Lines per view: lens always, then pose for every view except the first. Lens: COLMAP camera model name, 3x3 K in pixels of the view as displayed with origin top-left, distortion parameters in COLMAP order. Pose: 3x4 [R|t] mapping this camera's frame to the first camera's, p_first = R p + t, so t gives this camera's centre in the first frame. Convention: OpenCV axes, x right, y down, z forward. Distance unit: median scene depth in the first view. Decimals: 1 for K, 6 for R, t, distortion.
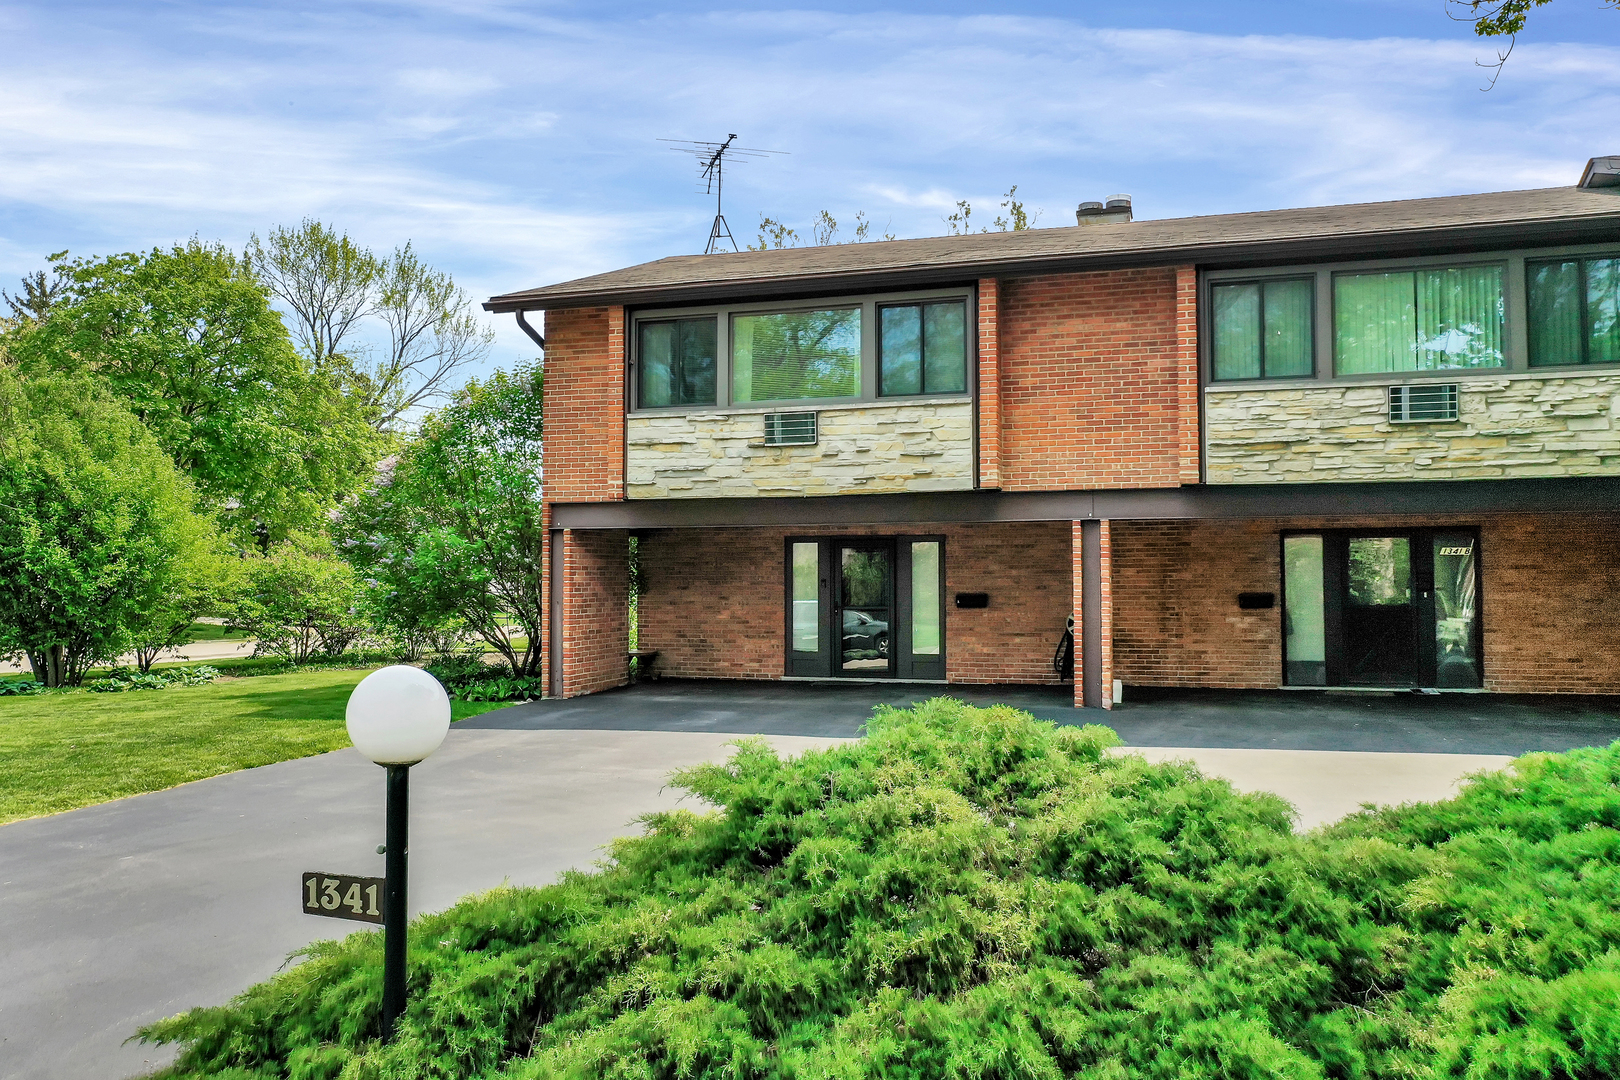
lens RADIAL K [[1277.4, 0, 810.0], [0, 1277.4, 540.0], [0, 0, 1]] dist [-0.011819, 0.001390]
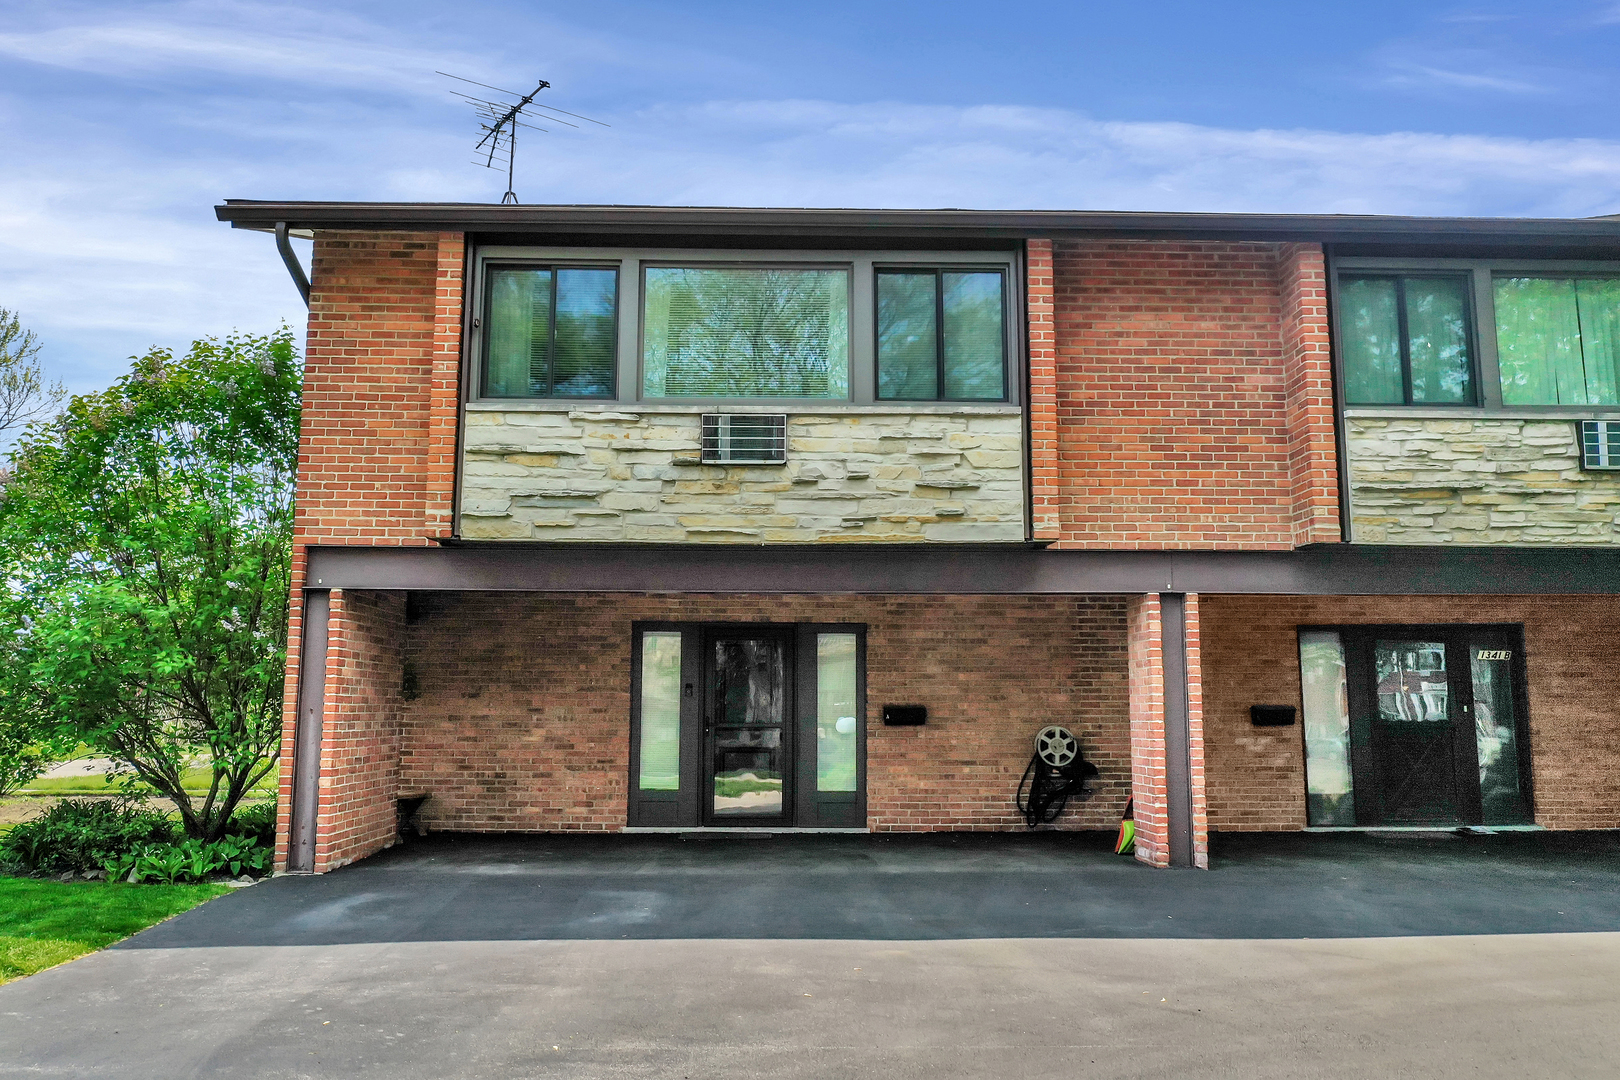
lens RADIAL K [[1277.4, 0, 810.0], [0, 1277.4, 540.0], [0, 0, 1]] dist [-0.011819, 0.001390]
pose [[0.948811, 0.049102, 0.312005, -0.181485], [-0.015897, 0.994014, -0.108090, 0.032888], [-0.315444, 0.097597, 0.943912, 0.383505]]
